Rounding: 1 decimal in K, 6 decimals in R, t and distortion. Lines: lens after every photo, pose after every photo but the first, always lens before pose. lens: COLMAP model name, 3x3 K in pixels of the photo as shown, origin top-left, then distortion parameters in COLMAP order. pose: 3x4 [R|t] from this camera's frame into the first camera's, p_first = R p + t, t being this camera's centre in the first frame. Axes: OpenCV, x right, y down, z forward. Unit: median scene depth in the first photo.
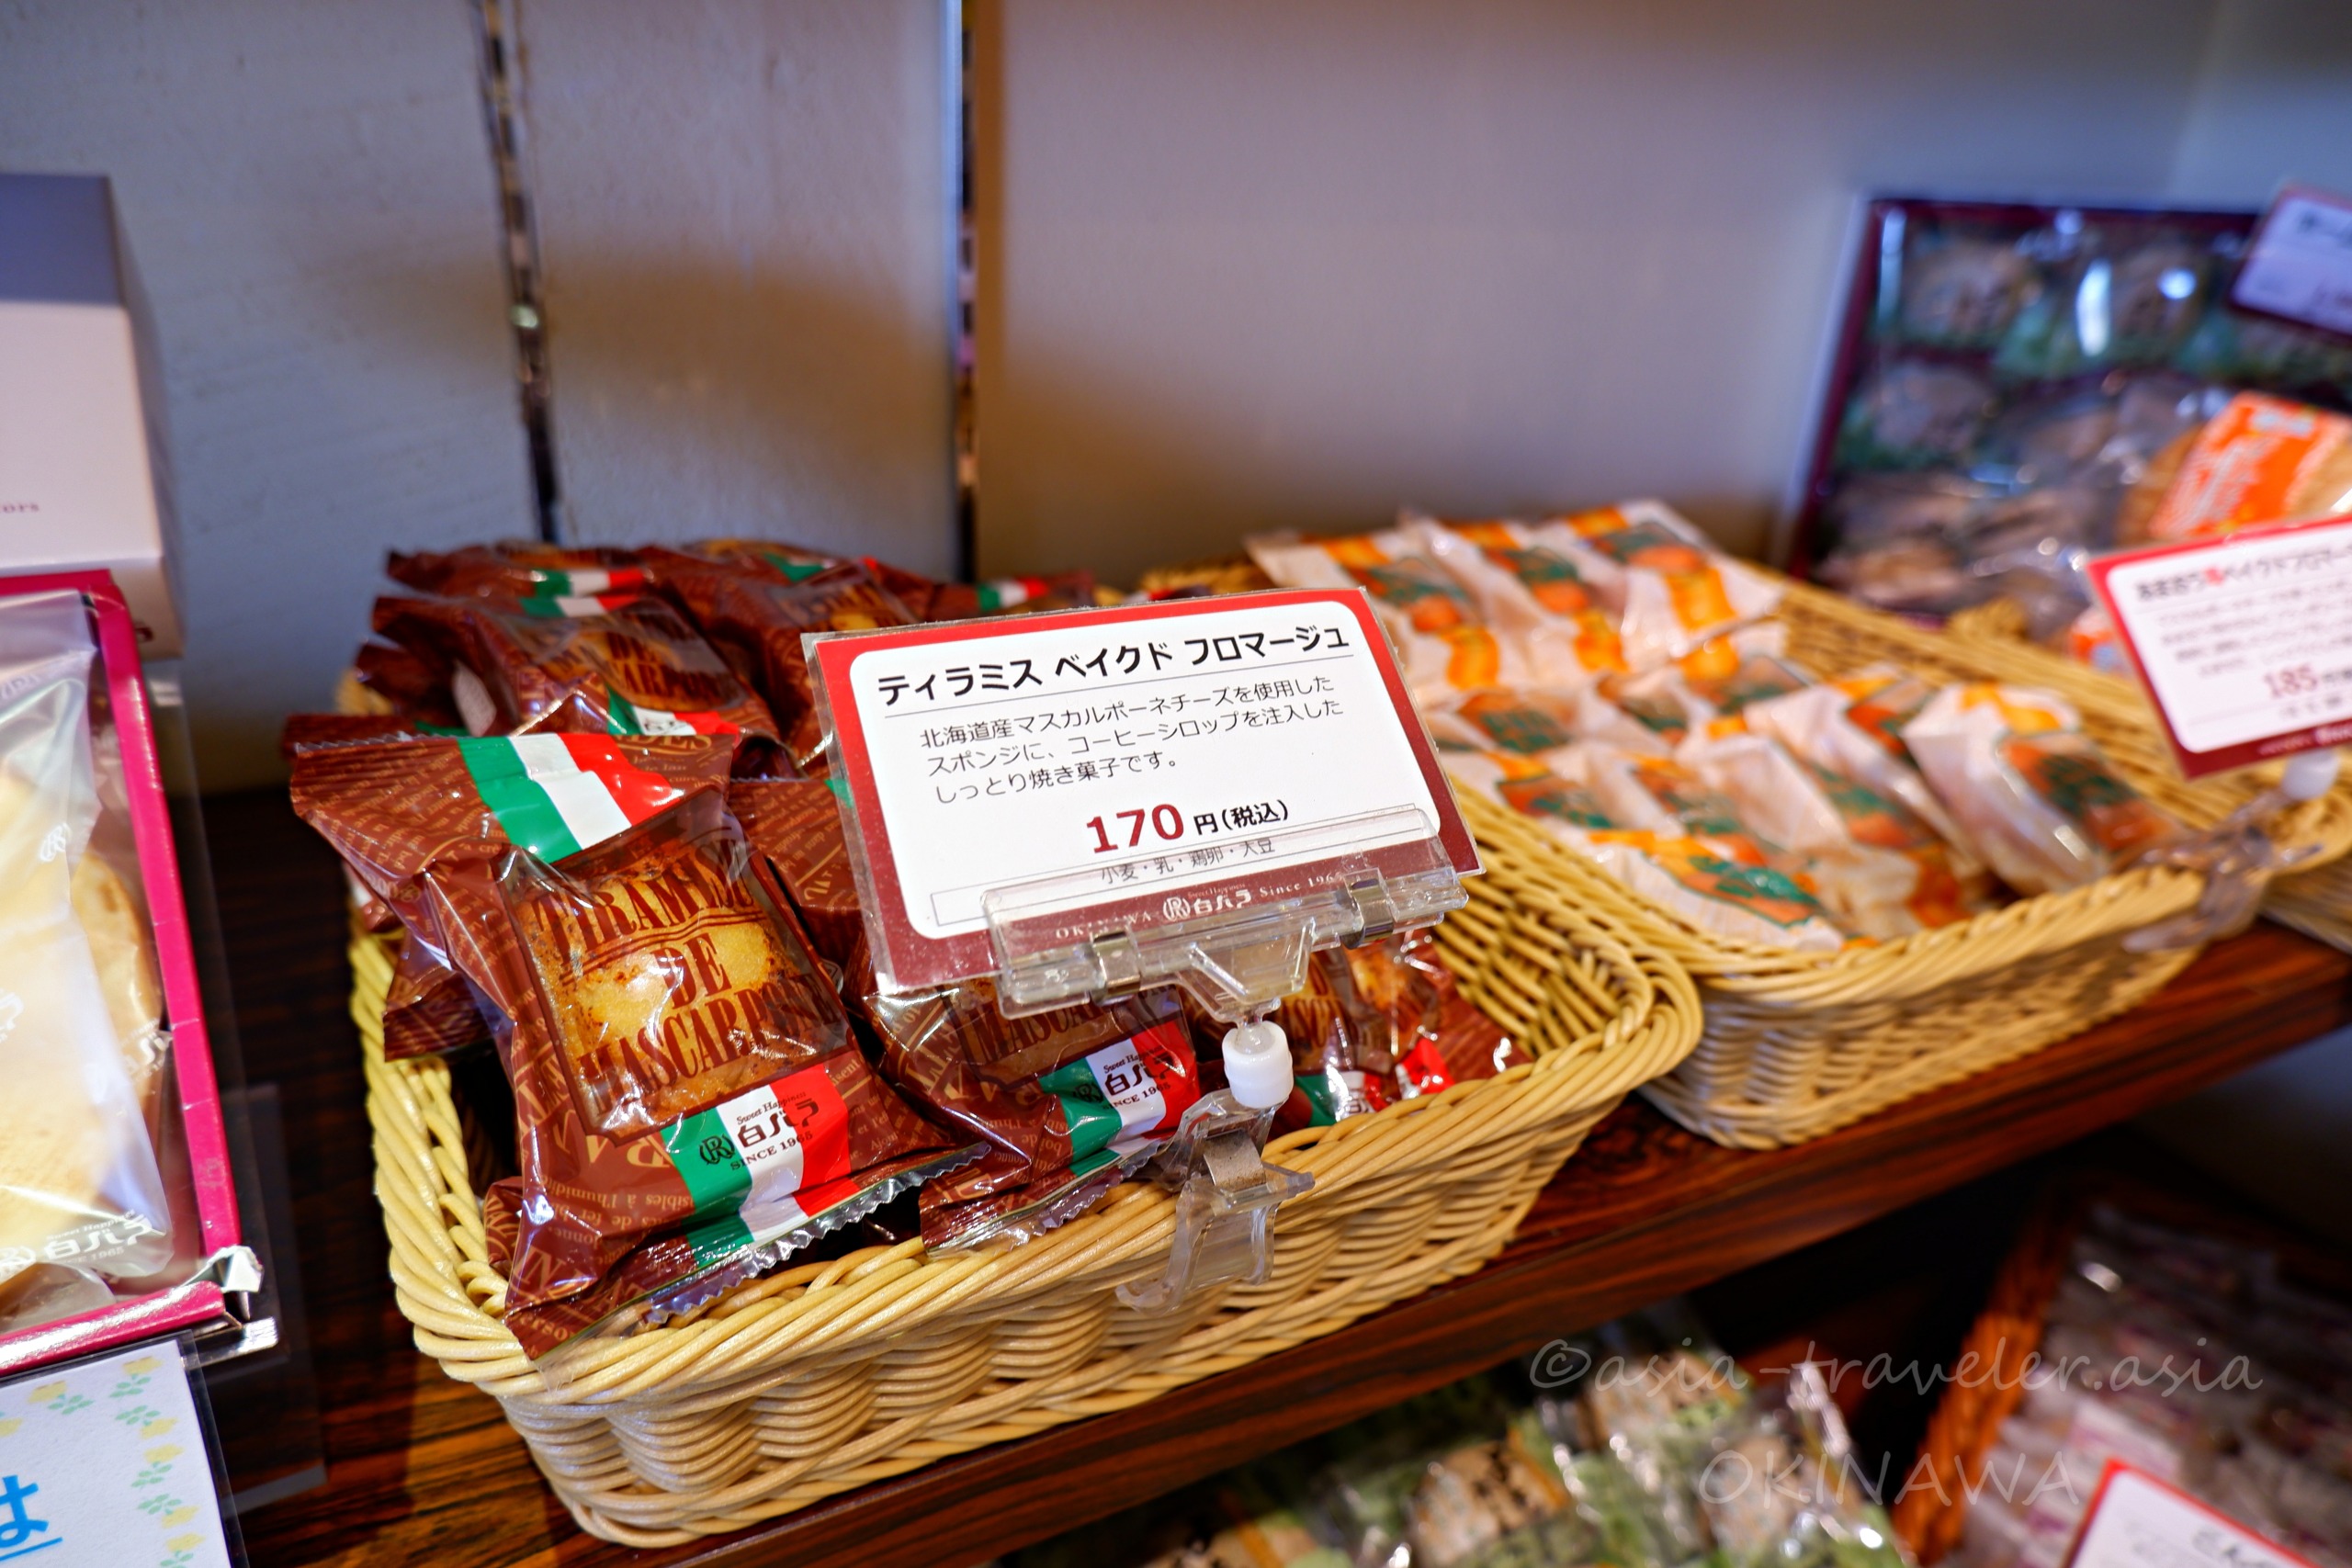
lens RADIAL K [[1526.6, 0, 1176.0], [0, 1526.6, 784.0], [0, 0, 1]] dist [-0.015889, 0.026511]
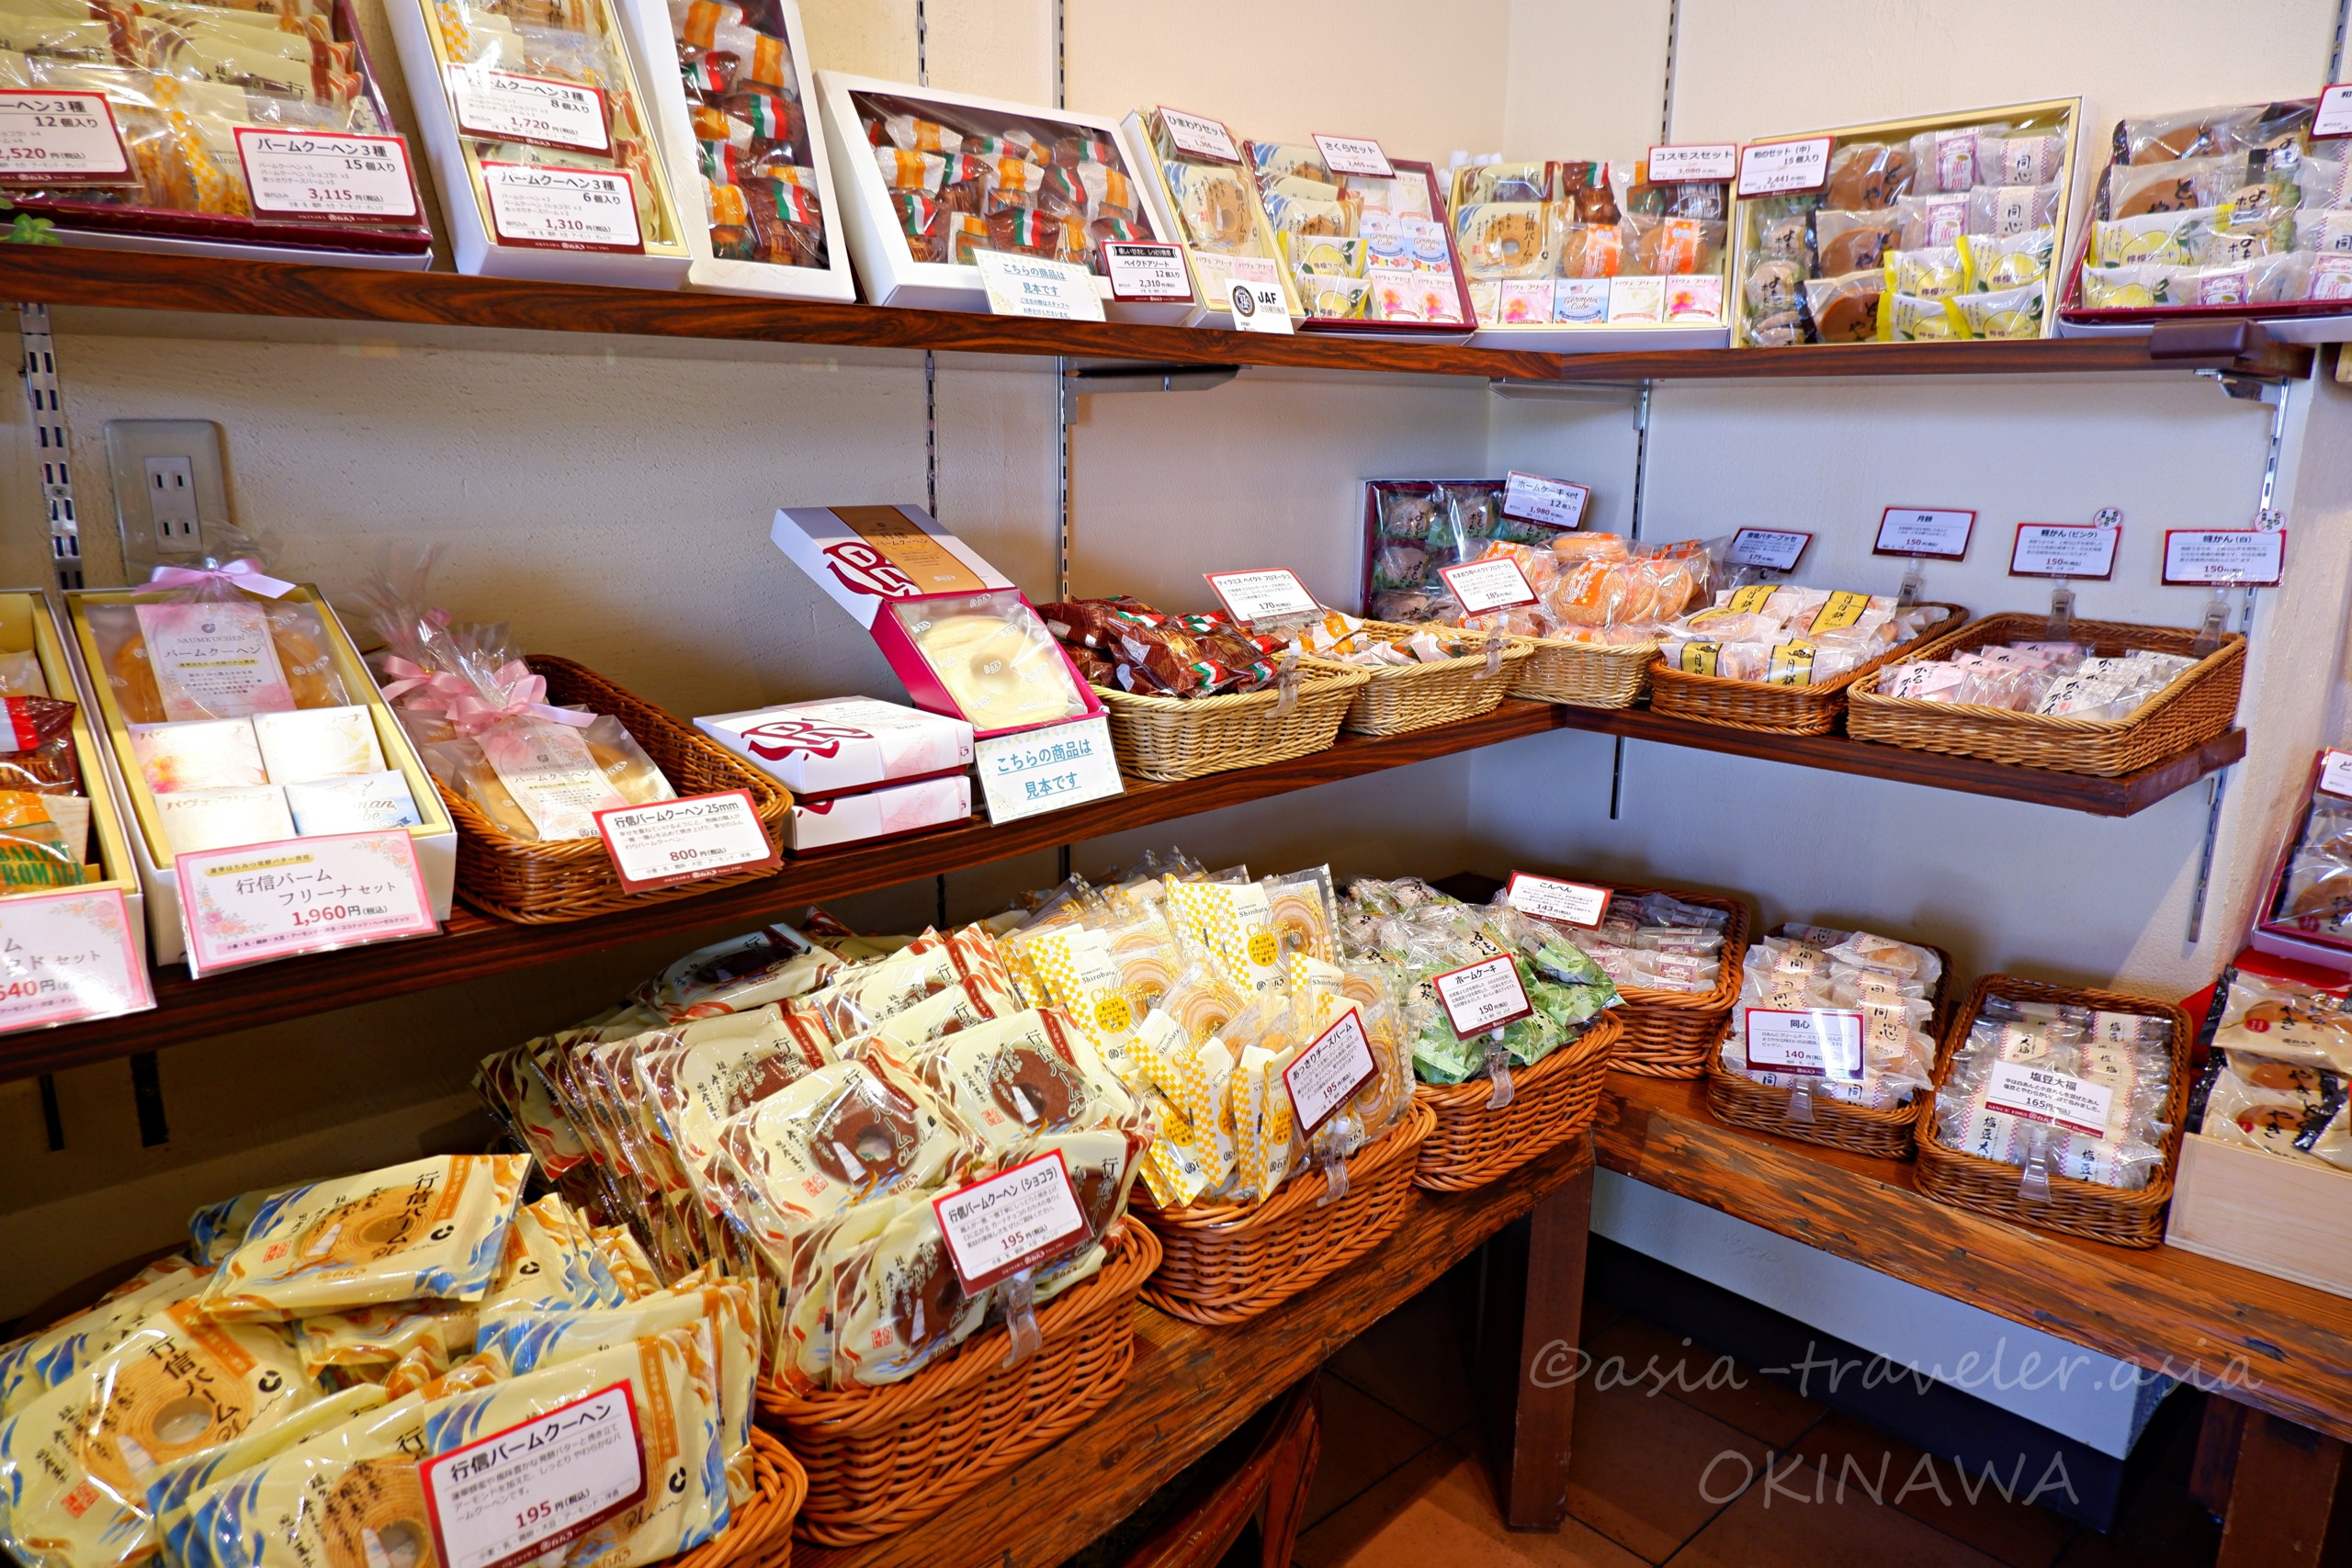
lens RADIAL K [[1526.6, 0, 1176.0], [0, 1526.6, 784.0], [0, 0, 1]] dist [-0.015889, 0.026511]
pose [[0.956977, -0.103275, 0.271162, -0.691529], [0.150597, 0.975574, -0.159923, 0.542209], [-0.248023, 0.193879, 0.949155, -1.447682]]
